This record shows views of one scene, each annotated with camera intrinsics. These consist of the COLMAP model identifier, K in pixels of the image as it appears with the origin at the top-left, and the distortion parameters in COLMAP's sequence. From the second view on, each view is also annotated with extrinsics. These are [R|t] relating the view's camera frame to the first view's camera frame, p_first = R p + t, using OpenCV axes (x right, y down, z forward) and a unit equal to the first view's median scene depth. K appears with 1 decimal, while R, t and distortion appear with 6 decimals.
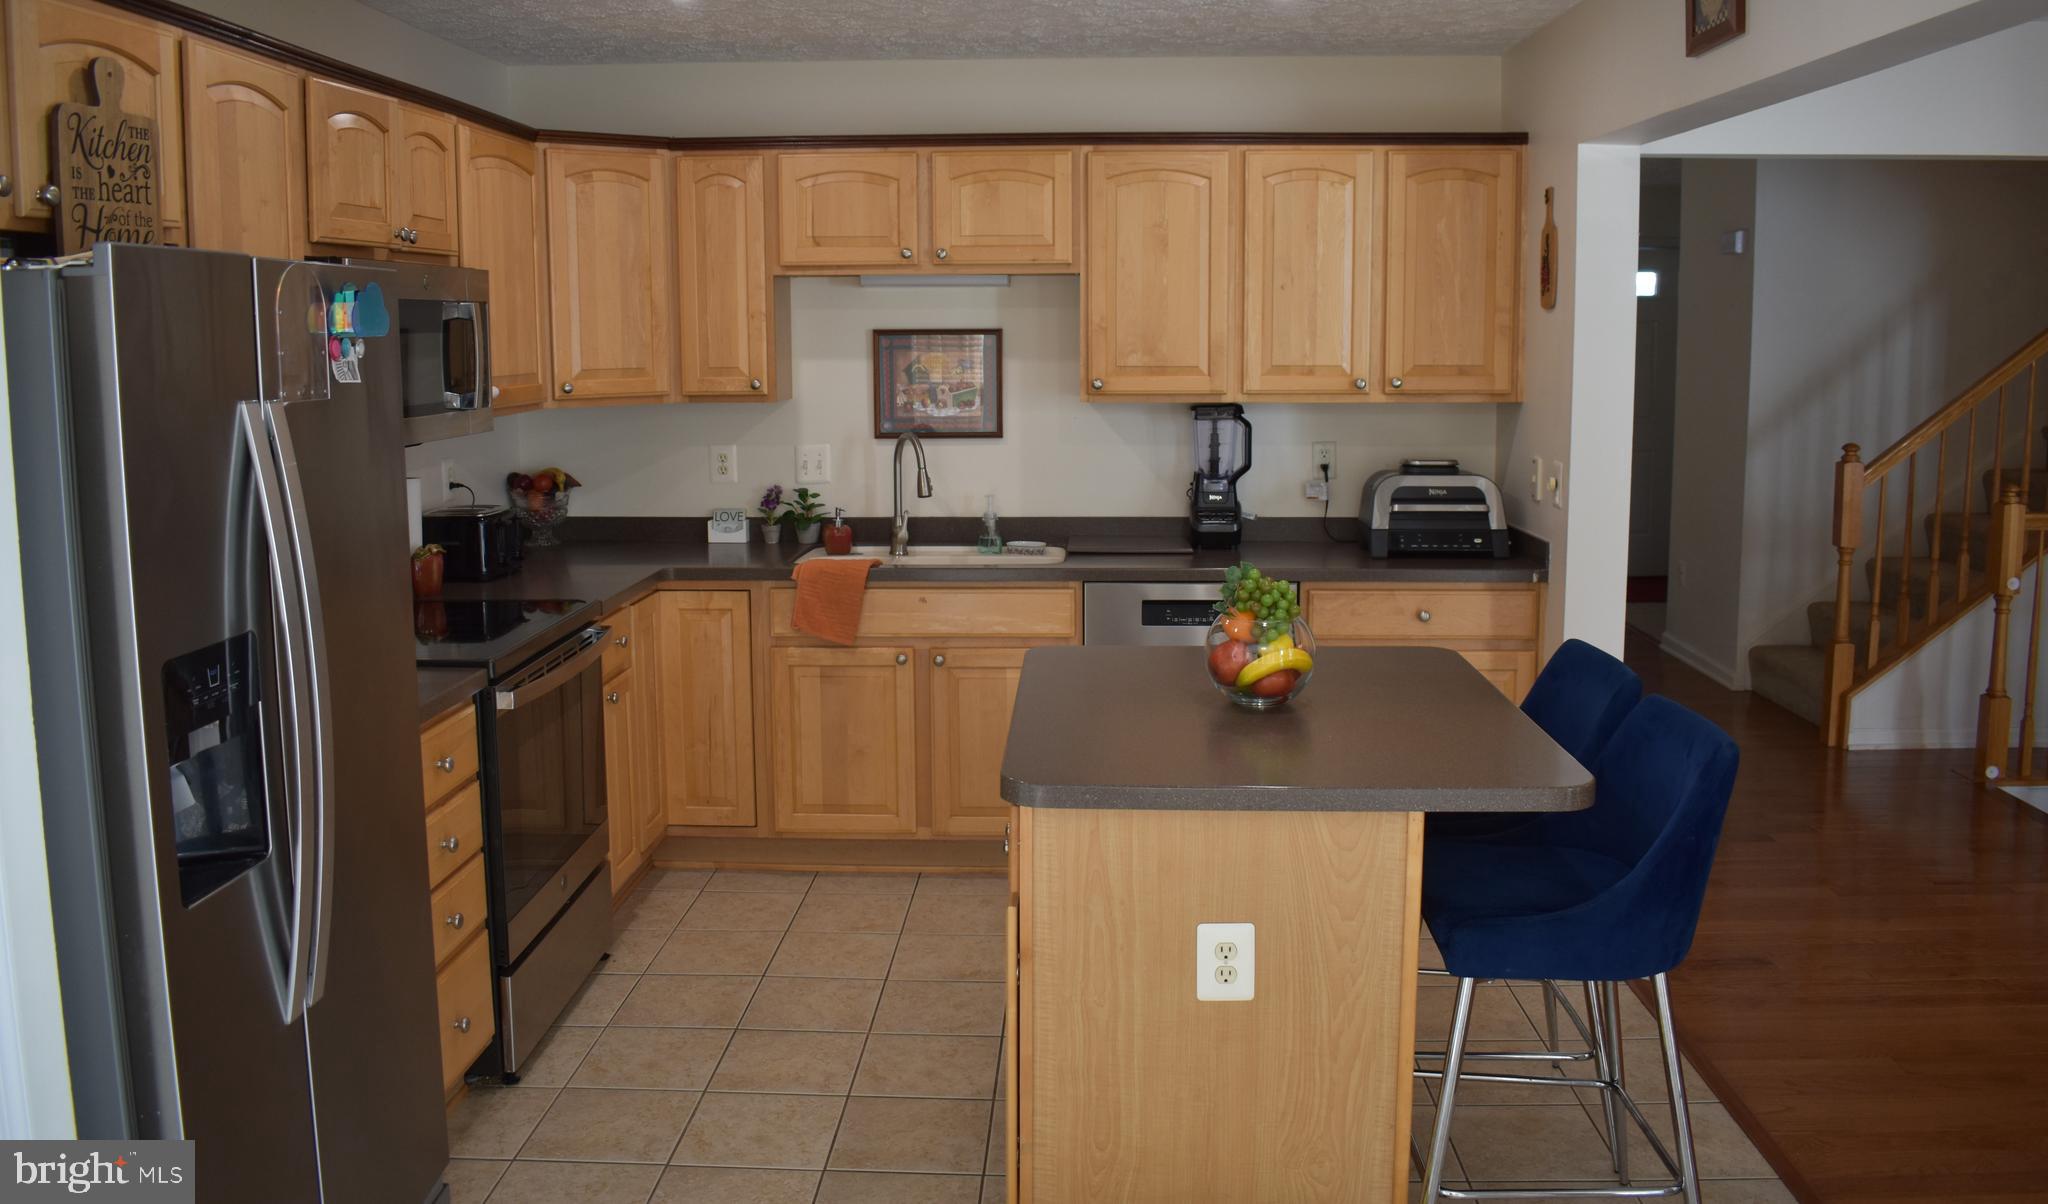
lens RADIAL K [[1580.4, 0, 1023.1], [0, 1580.4, 525.9], [0, 0, 1]] dist [-0.074385, 0.002768]
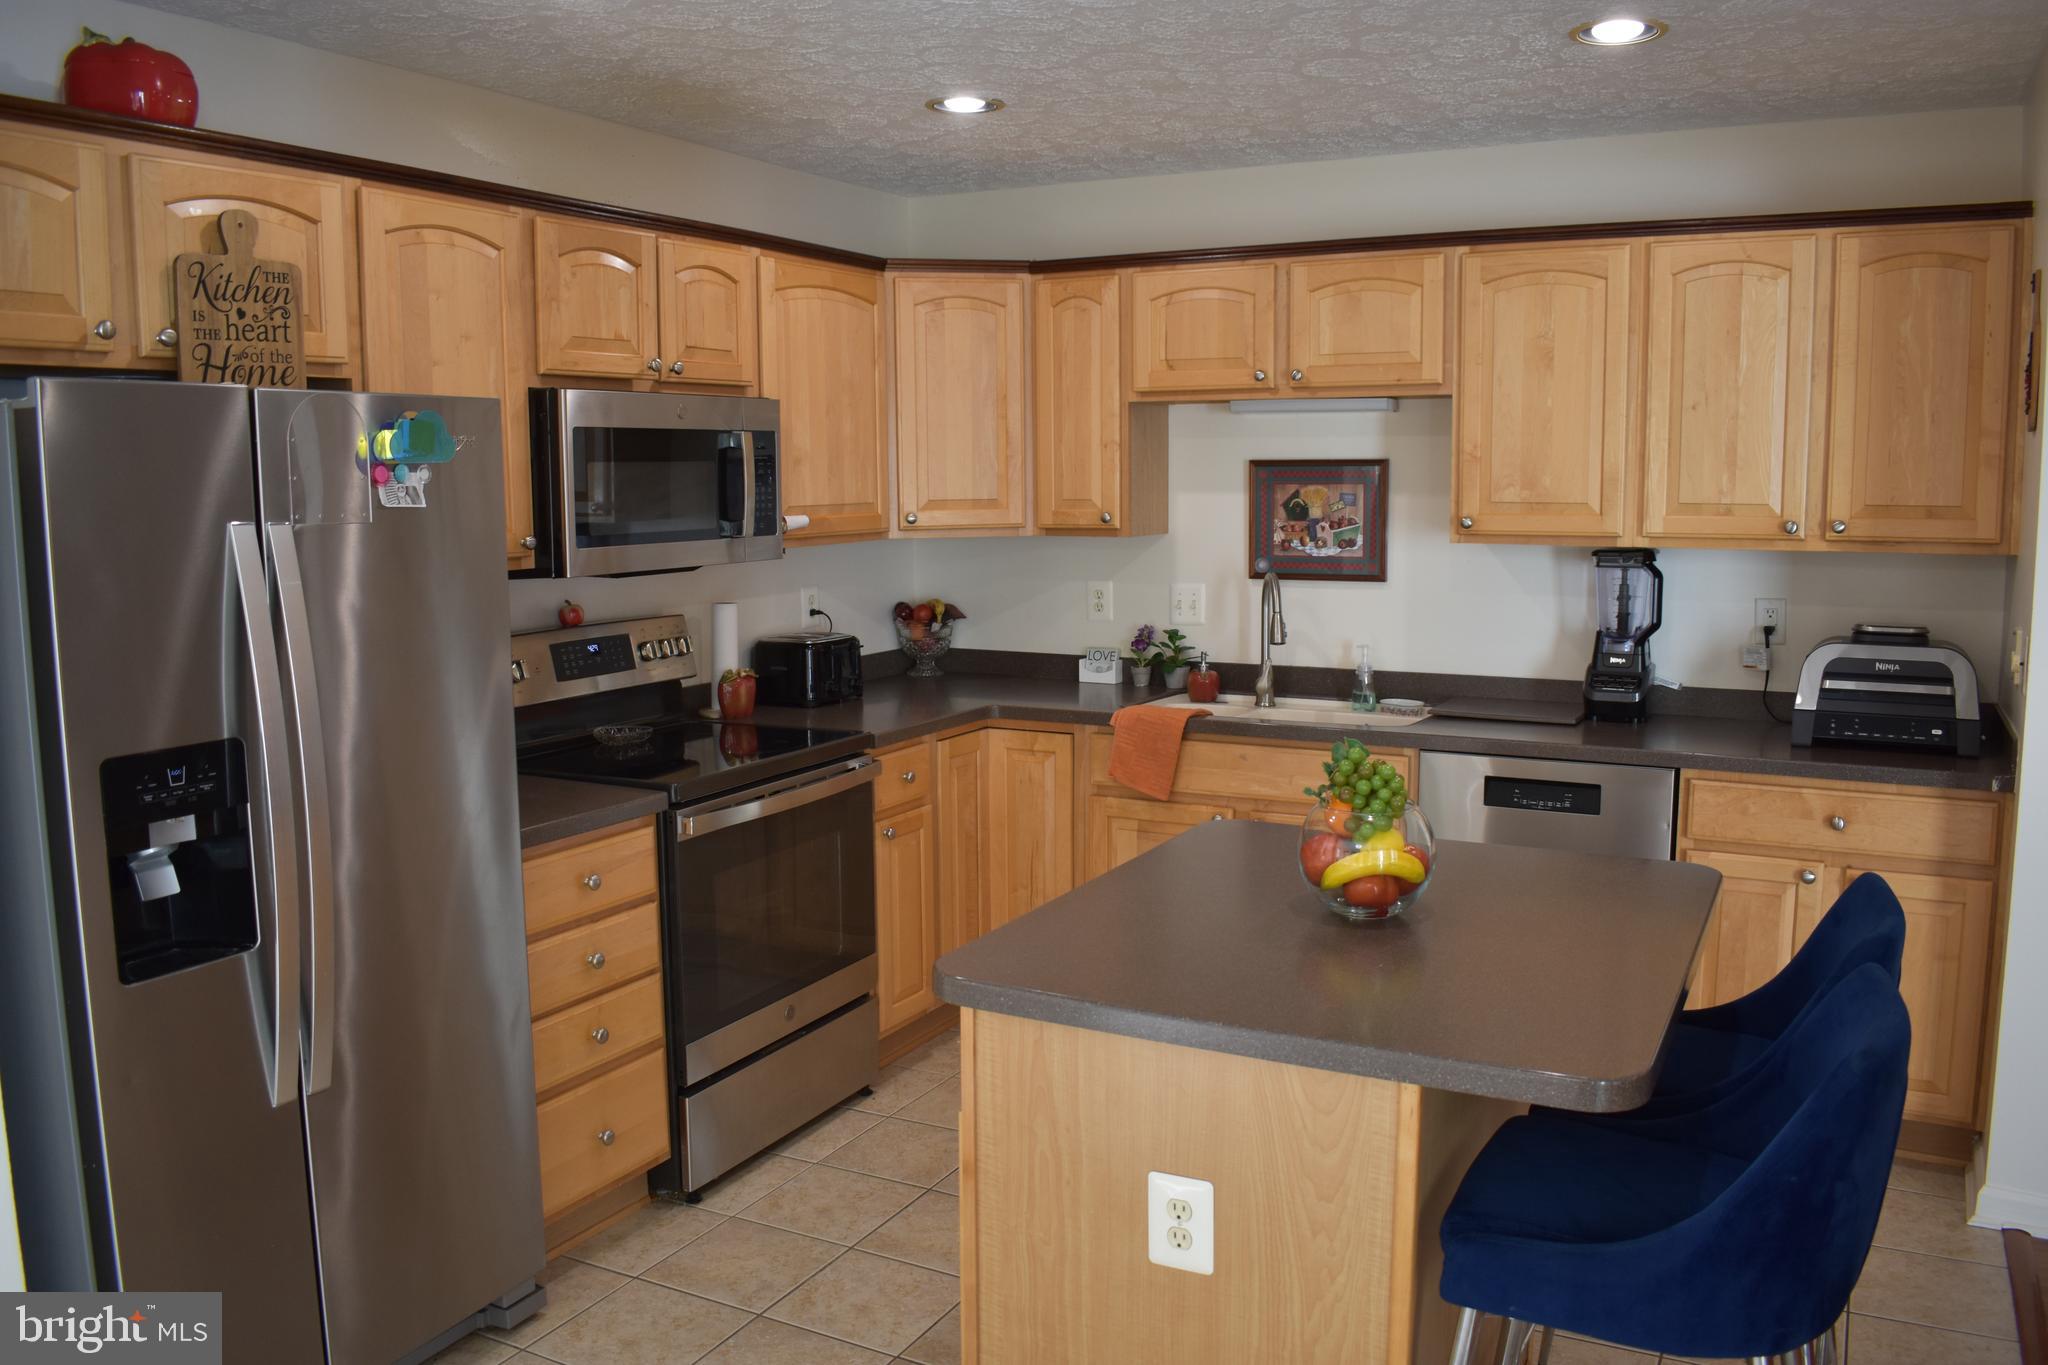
lens RADIAL K [[1594.0, 0, 1024.0], [0, 1594.0, 682.5], [0, 0, 1]] dist [-0.081151, 0.002560]
pose [[0.903714, 0.053995, -0.424718, 0.205349], [-0.049604, 0.998540, 0.021397, -0.009094], [0.425253, 0.001731, 0.905073, 0.115842]]
